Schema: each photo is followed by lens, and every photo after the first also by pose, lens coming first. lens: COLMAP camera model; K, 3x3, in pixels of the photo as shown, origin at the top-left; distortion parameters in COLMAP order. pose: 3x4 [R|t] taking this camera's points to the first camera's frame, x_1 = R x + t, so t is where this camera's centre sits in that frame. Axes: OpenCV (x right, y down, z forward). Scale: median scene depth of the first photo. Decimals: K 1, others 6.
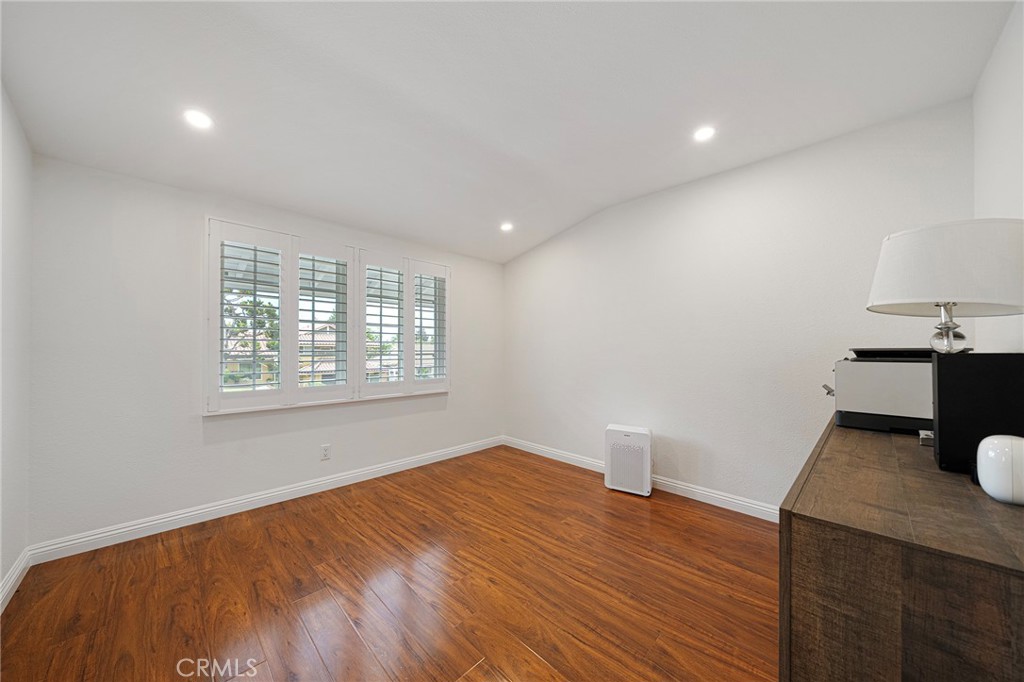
lens RADIAL K [[354.6, 0, 513.7], [0, 354.6, 349.0], [0, 0, 1]] dist [-0.006690, 0.000185]
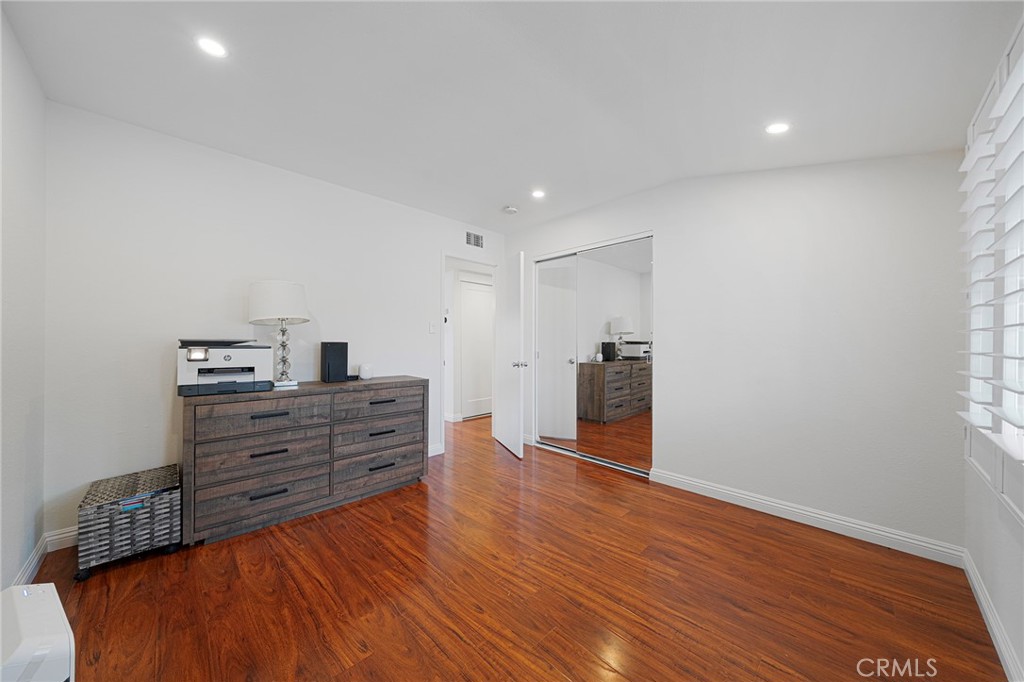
lens RADIAL K [[354.6, 0, 512.6], [0, 354.6, 341.9], [0, 0, 1]] dist [-0.006690, 0.000185]
pose [[-0.999838, -0.012930, 0.012486, -0.110796], [-0.012904, 0.999914, 0.002229, -0.005234], [-0.012513, 0.002067, -0.999920, 1.928108]]
